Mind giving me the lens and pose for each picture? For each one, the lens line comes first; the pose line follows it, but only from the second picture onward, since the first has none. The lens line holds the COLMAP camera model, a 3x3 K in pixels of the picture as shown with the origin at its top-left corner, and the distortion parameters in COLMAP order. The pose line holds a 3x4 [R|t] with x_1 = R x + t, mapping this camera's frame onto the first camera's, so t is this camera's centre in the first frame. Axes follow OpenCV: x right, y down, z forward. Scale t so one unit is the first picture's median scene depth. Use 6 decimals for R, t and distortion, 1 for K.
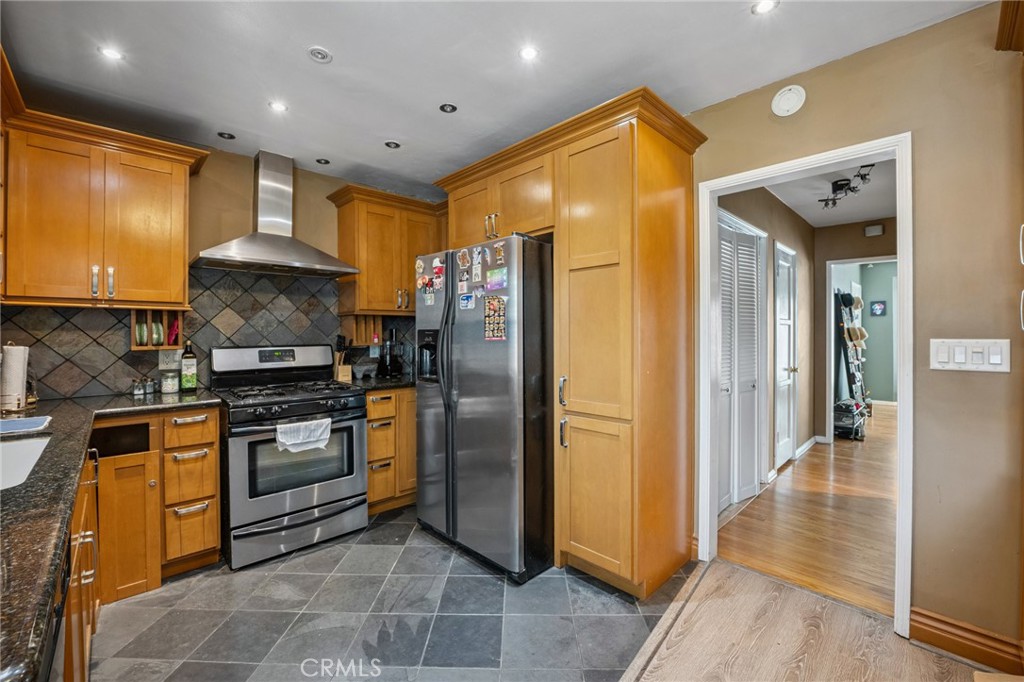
lens RADIAL K [[417.3, 0, 511.4], [0, 417.3, 337.0], [0, 0, 1]] dist [-0.023049, 0.000272]
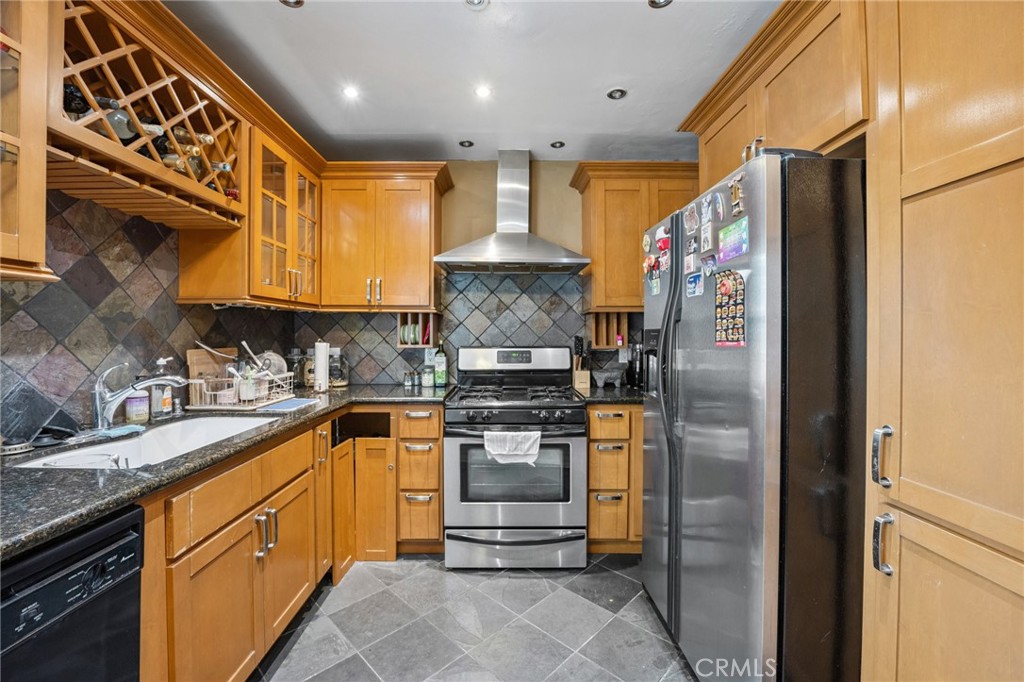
lens RADIAL K [[417.3, 0, 511.4], [0, 417.3, 337.0], [0, 0, 1]] dist [-0.023049, 0.000272]
pose [[0.727879, 0.008107, -0.685658, 0.121923], [-0.009909, 0.999950, 0.001304, -0.003249], [0.685634, 0.005845, 0.727923, 0.334977]]
